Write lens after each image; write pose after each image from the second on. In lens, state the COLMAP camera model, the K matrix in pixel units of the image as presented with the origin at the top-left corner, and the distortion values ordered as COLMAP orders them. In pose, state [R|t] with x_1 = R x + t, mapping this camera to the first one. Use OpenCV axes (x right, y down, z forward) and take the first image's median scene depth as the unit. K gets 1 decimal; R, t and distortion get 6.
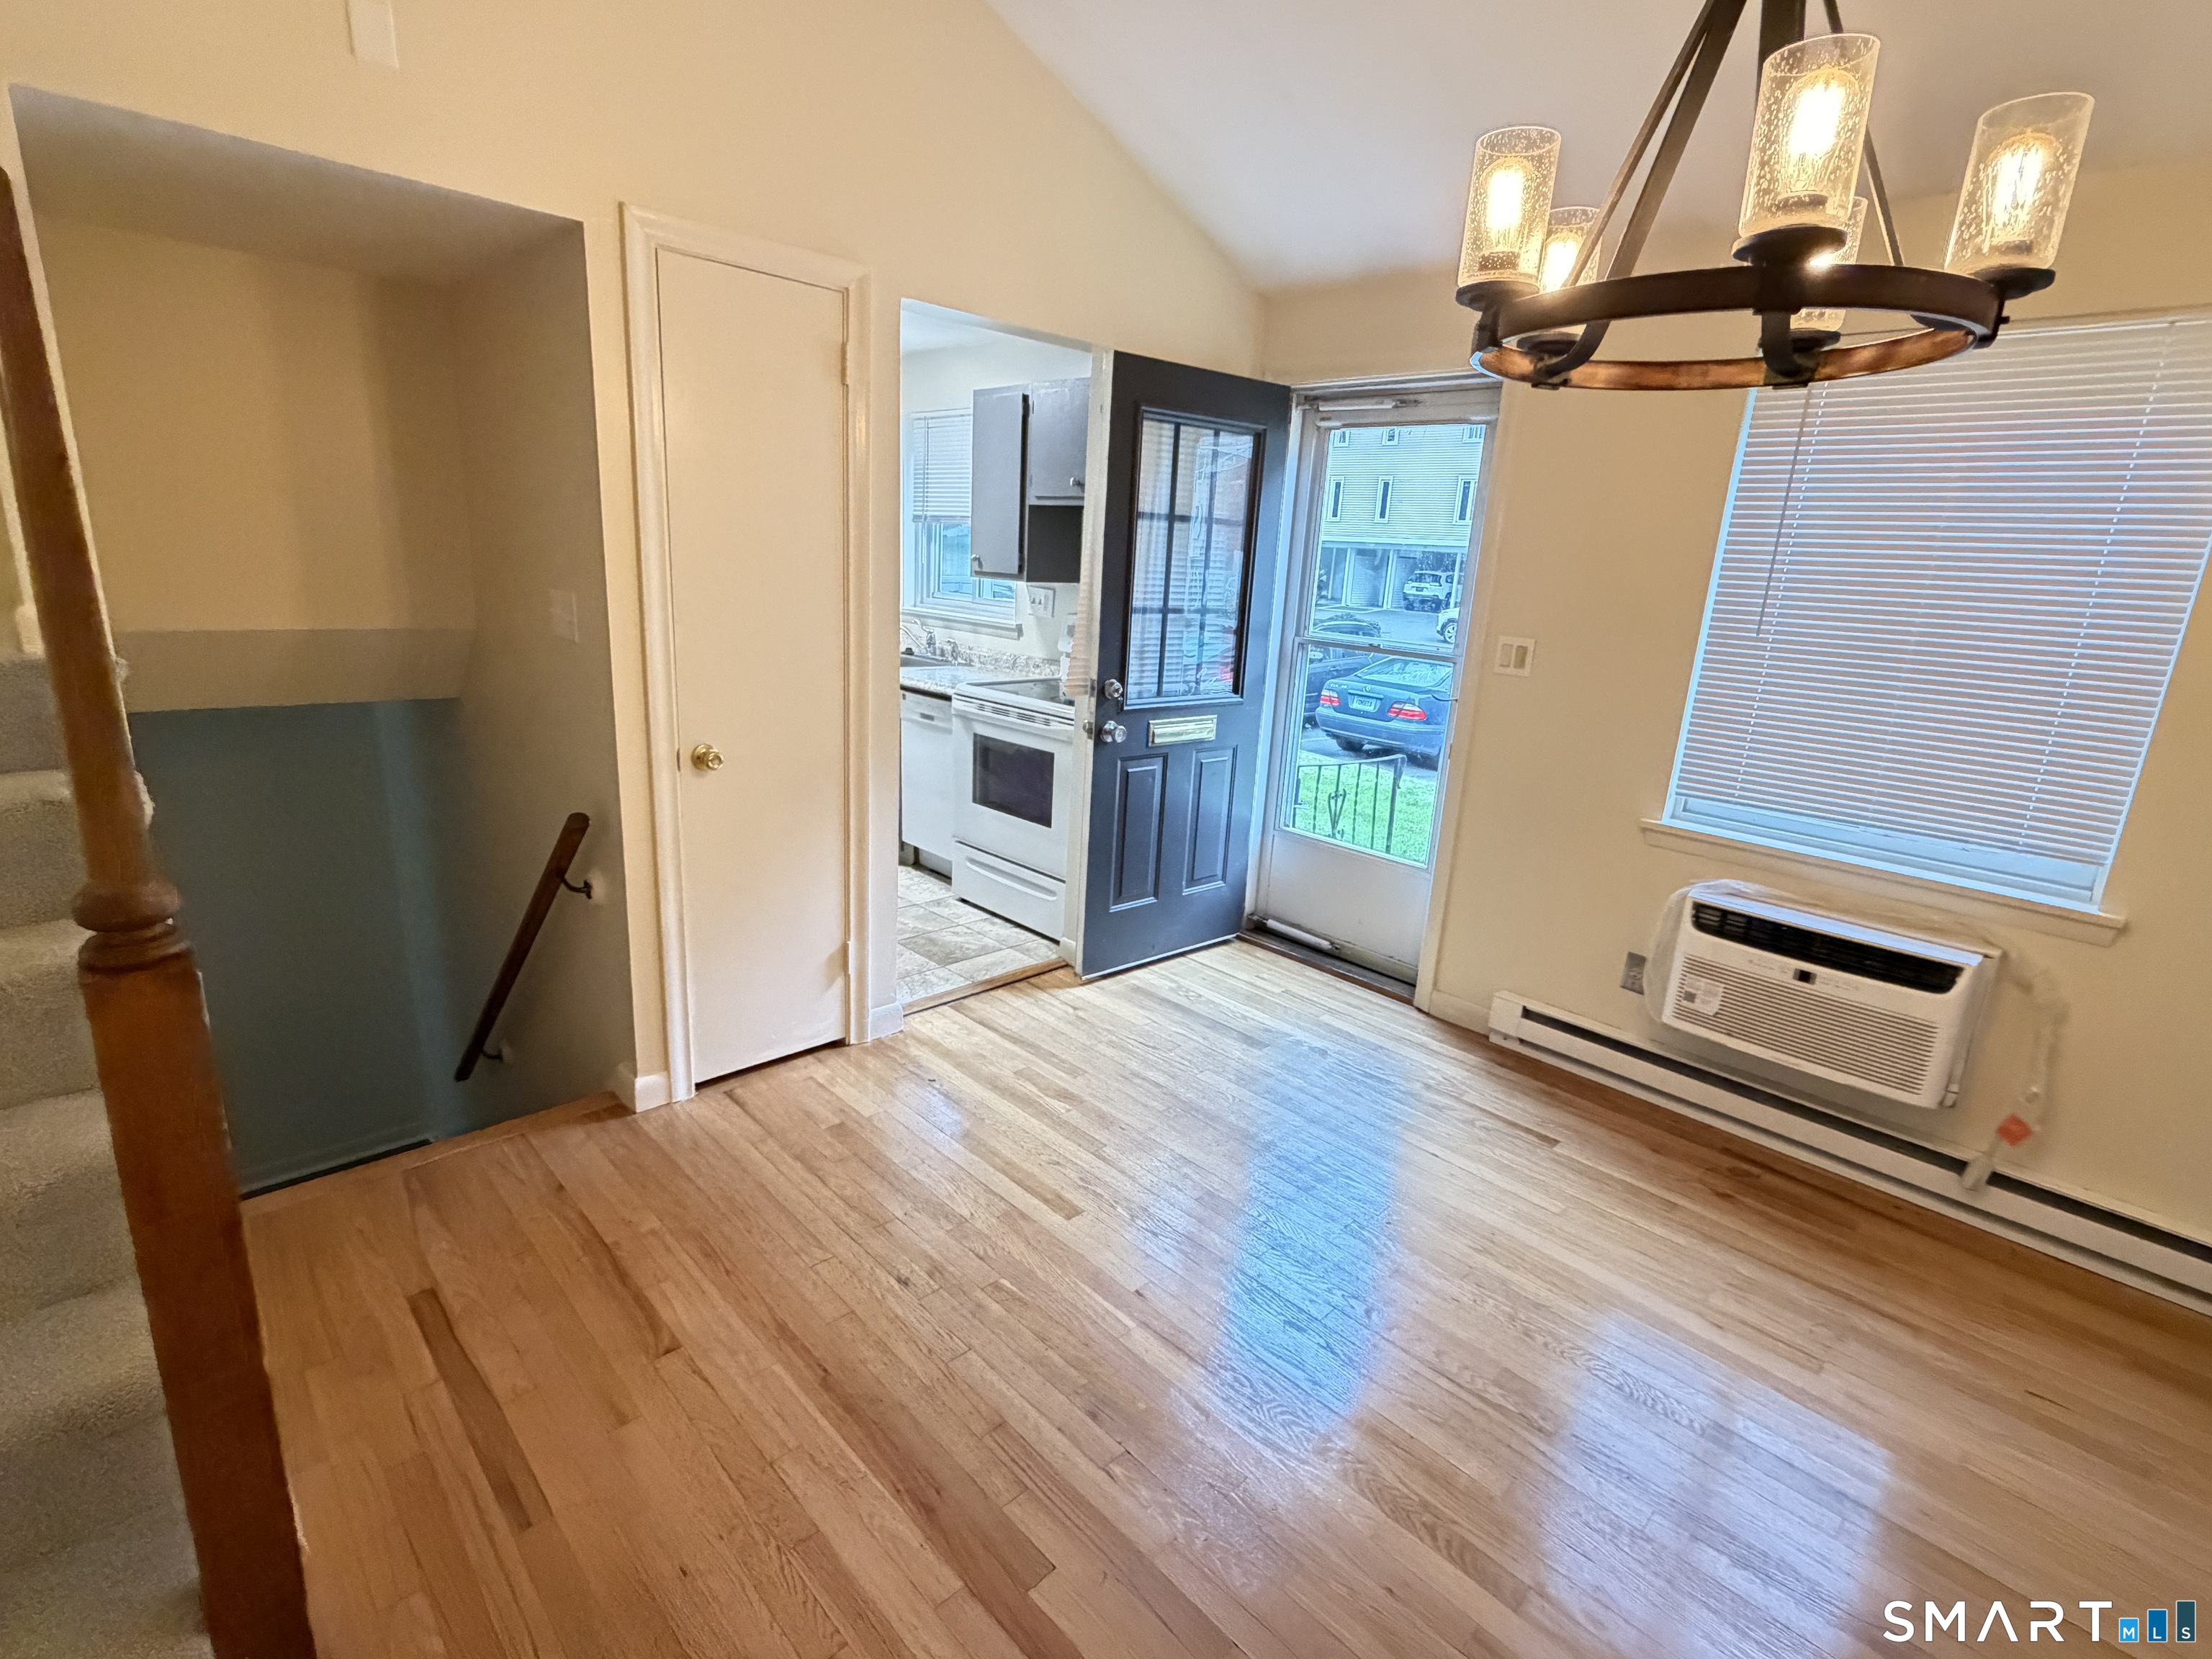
lens RADIAL K [[1050.6, 0, 1106.0], [0, 1050.6, 829.5], [0, 0, 1]] dist [0.001988, 0.000960]
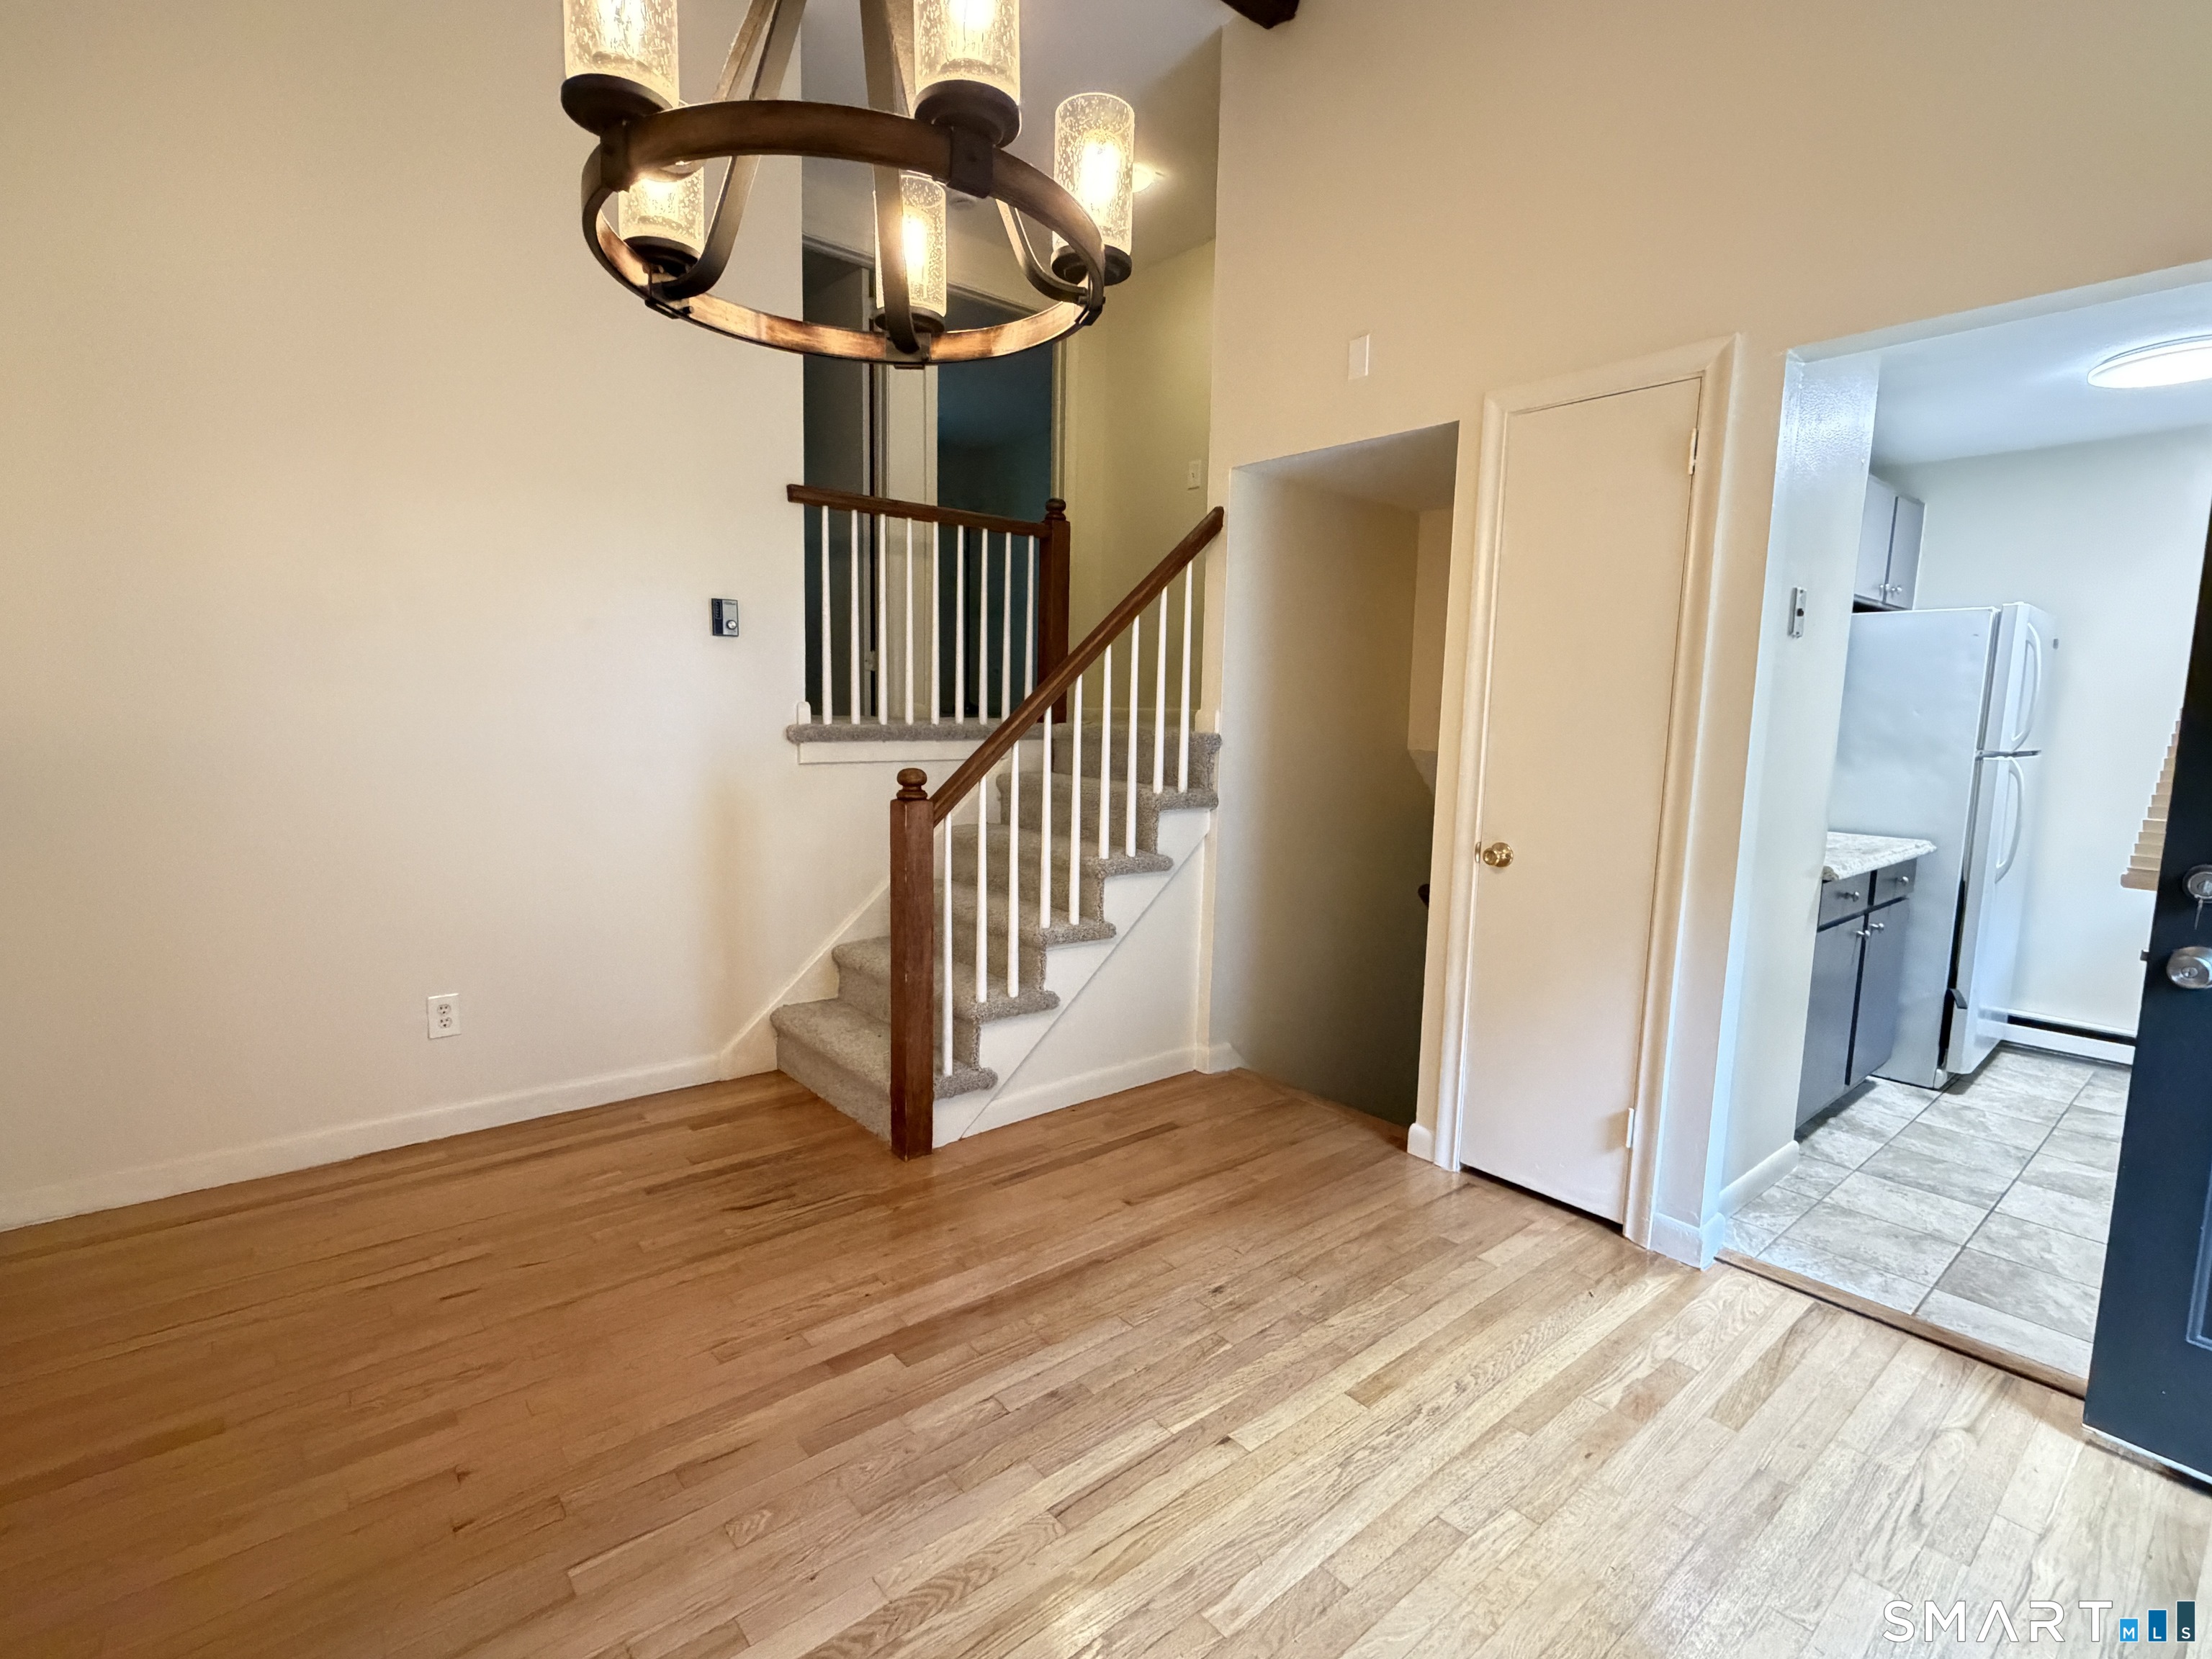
lens RADIAL K [[1050.6, 0, 1106.0], [0, 1050.6, 829.5], [0, 0, 1]] dist [0.001988, 0.000960]
pose [[-0.065606, 0.056662, -0.996236, 0.709231], [-0.285067, 0.955714, 0.073130, -0.057046], [0.956260, 0.288792, -0.046548, 0.657945]]
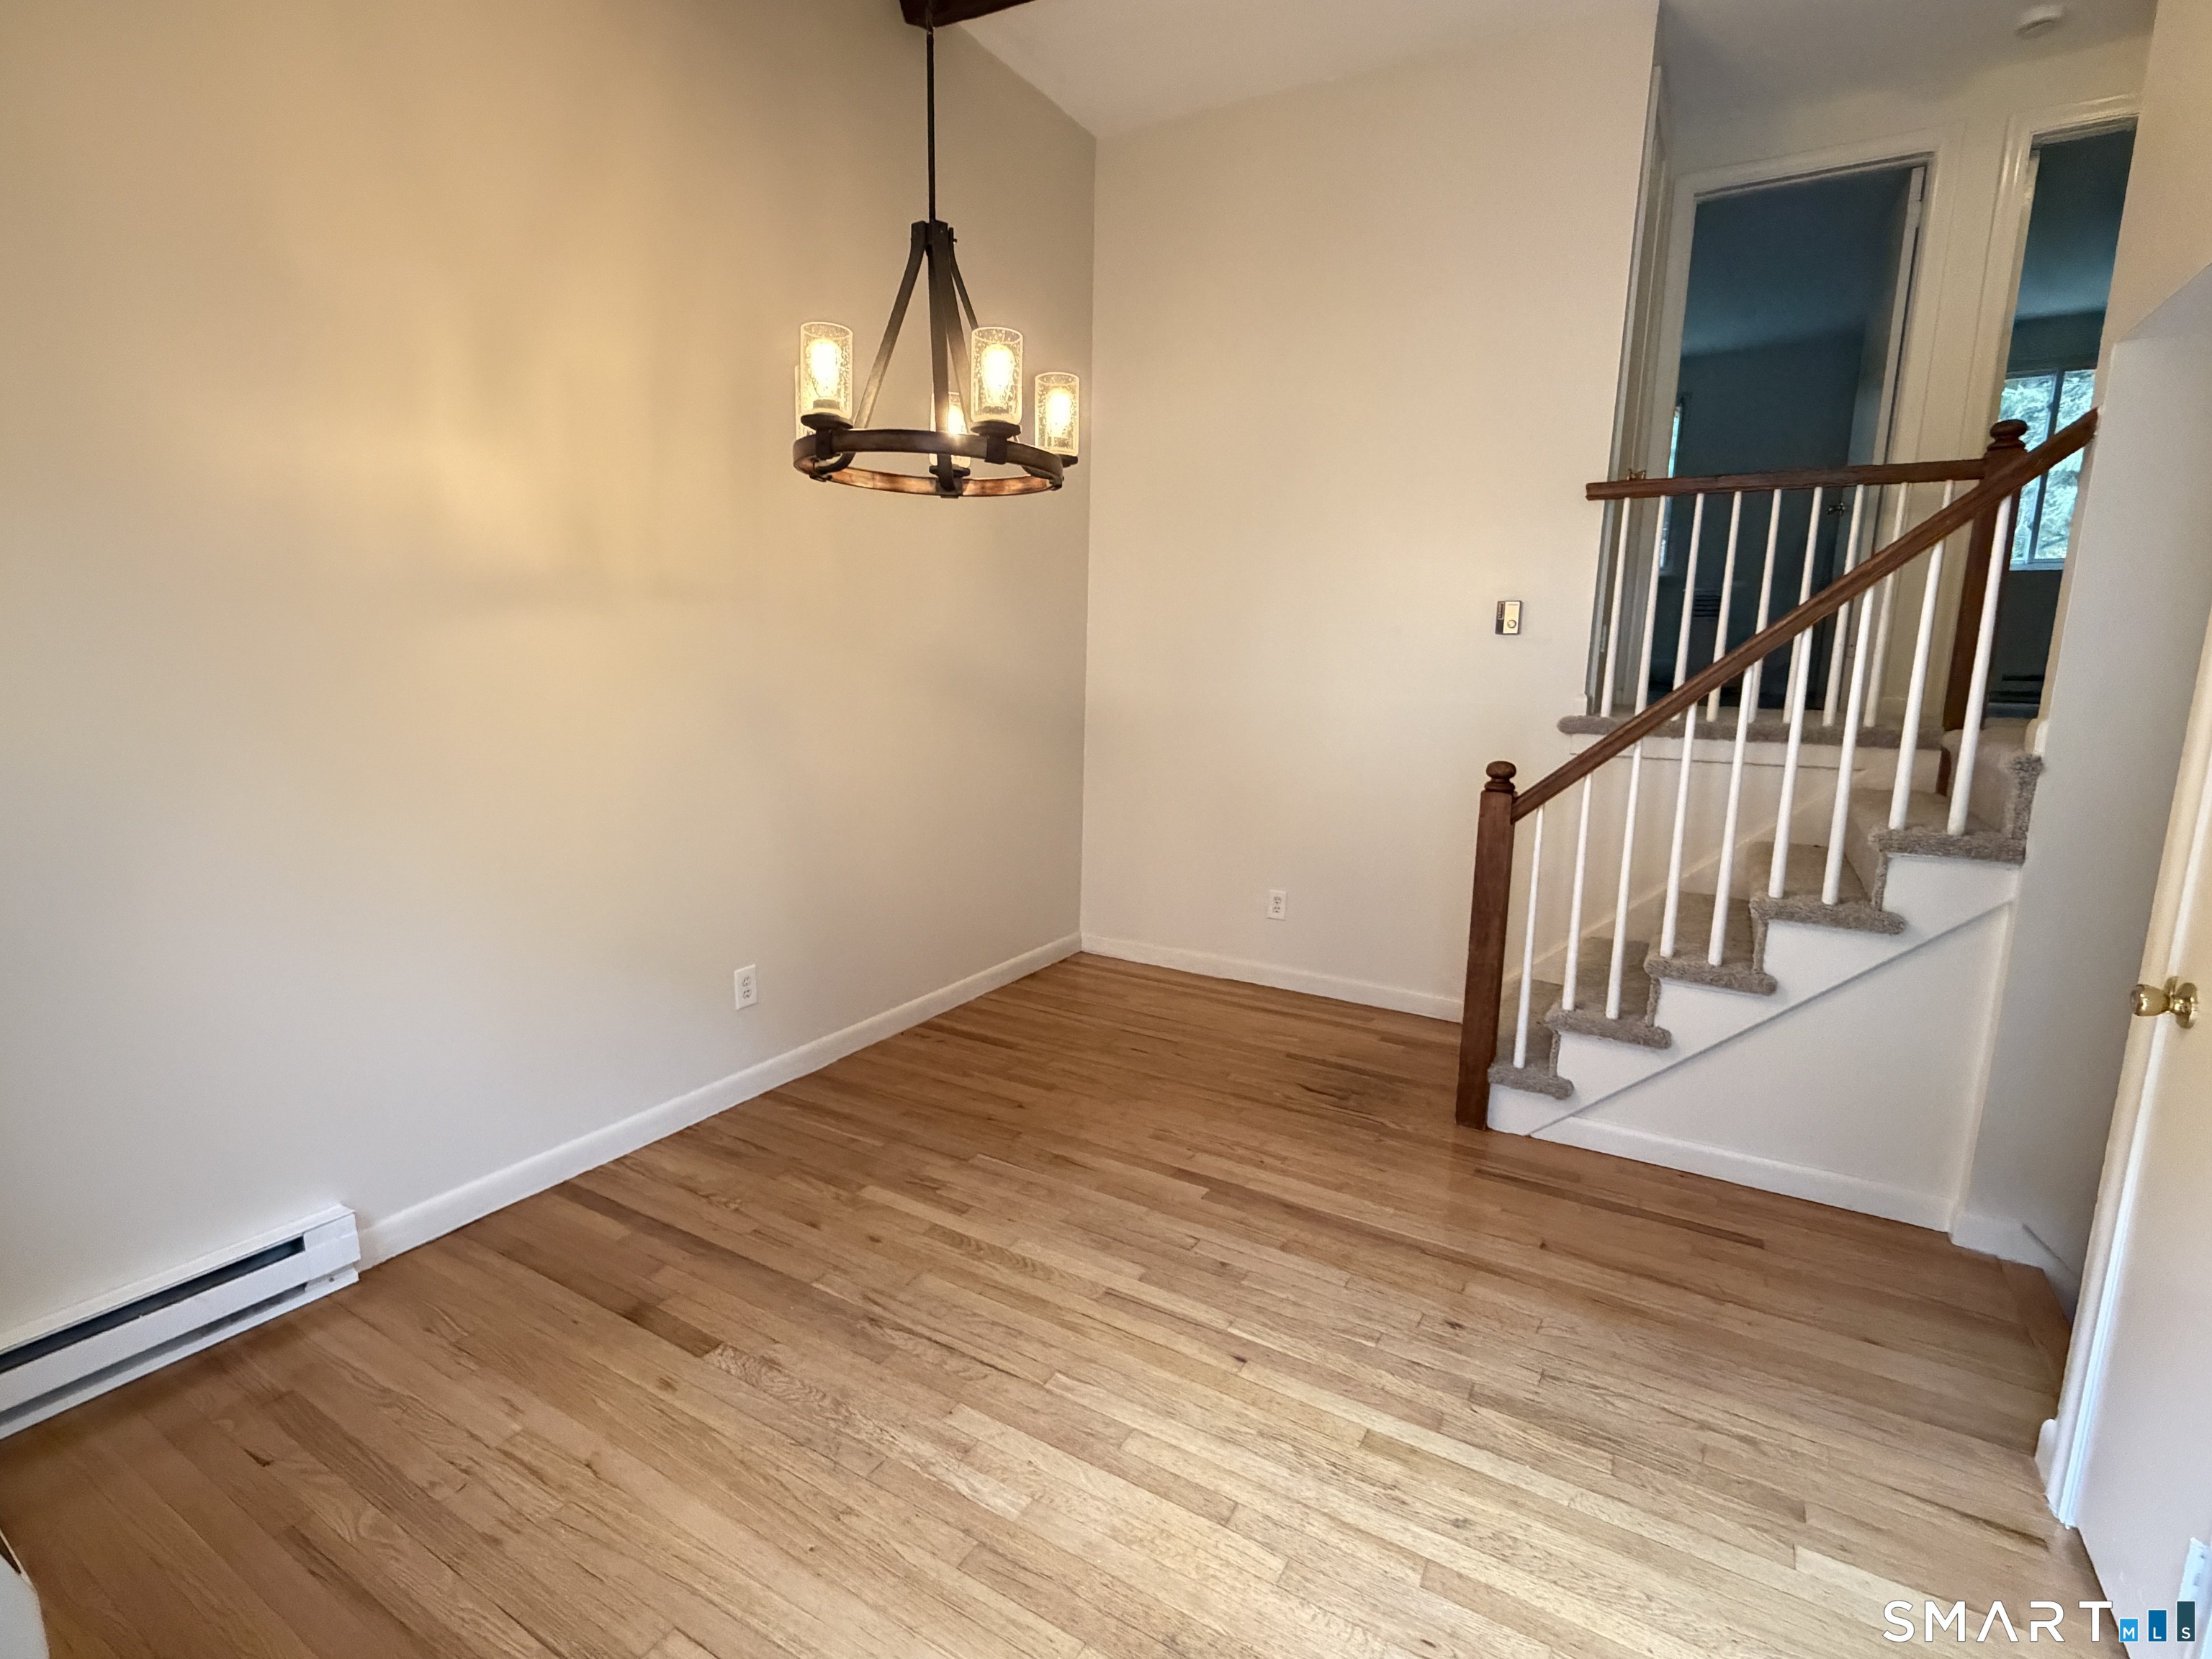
lens RADIAL K [[1050.6, 0, 1106.0], [0, 1050.6, 829.5], [0, 0, 1]] dist [0.001988, 0.000960]
pose [[-0.961971, -0.029793, -0.271521, 0.352346], [-0.138907, 0.909260, 0.392365, -0.302375], [0.235193, 0.415160, -0.878821, 1.330216]]
